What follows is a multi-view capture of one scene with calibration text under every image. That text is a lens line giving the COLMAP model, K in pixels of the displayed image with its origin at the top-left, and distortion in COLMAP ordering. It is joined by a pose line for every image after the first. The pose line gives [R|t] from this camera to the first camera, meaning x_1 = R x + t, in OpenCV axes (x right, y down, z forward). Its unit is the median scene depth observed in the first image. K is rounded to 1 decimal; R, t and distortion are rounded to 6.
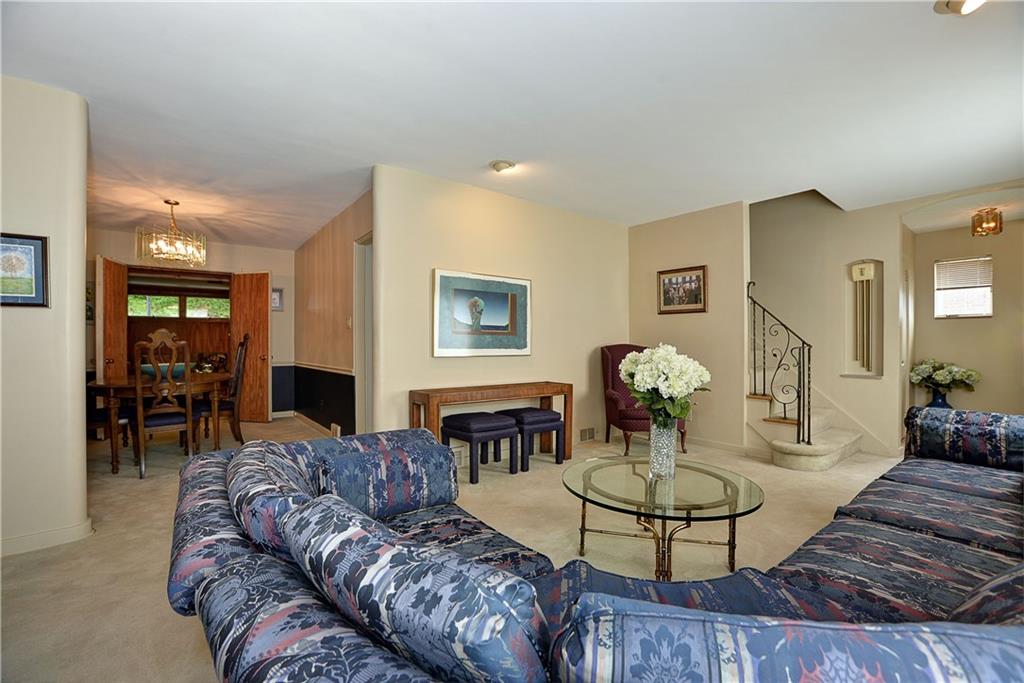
lens RADIAL K [[445.6, 0, 513.1], [0, 445.6, 342.9], [0, 0, 1]] dist [-0.023383, 0.001792]
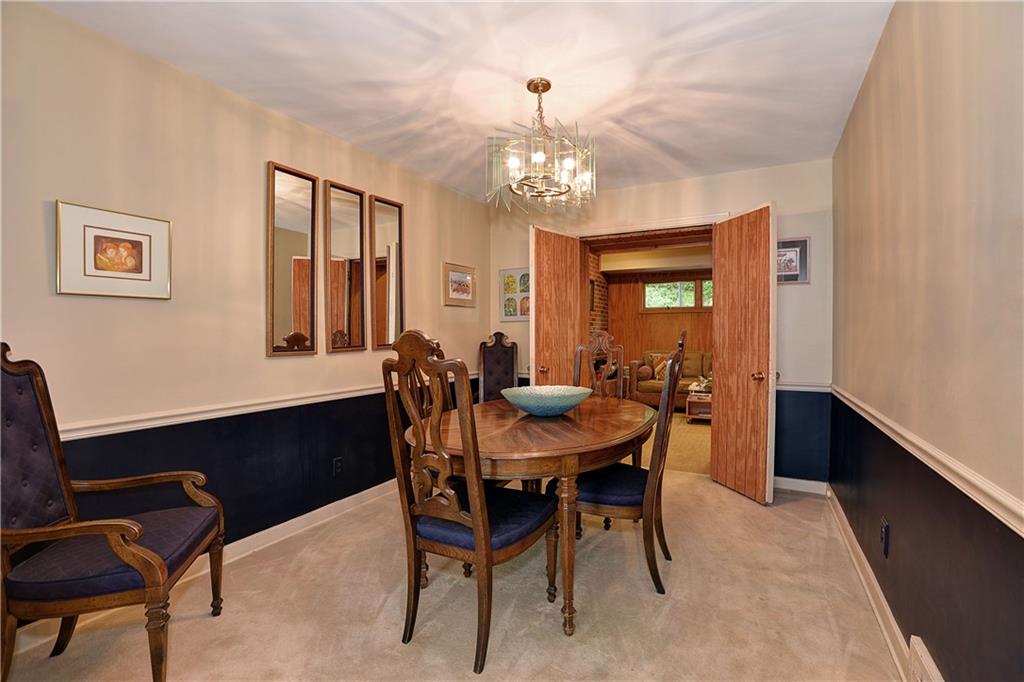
lens RADIAL K [[445.6, 0, 521.6], [0, 445.6, 336.8], [0, 0, 1]] dist [-0.023383, 0.001792]
pose [[0.409852, 0.009477, -0.912103, -0.299269], [-0.001512, 0.999952, 0.009711, -0.023319], [0.912151, -0.002601, 0.409847, 0.766755]]
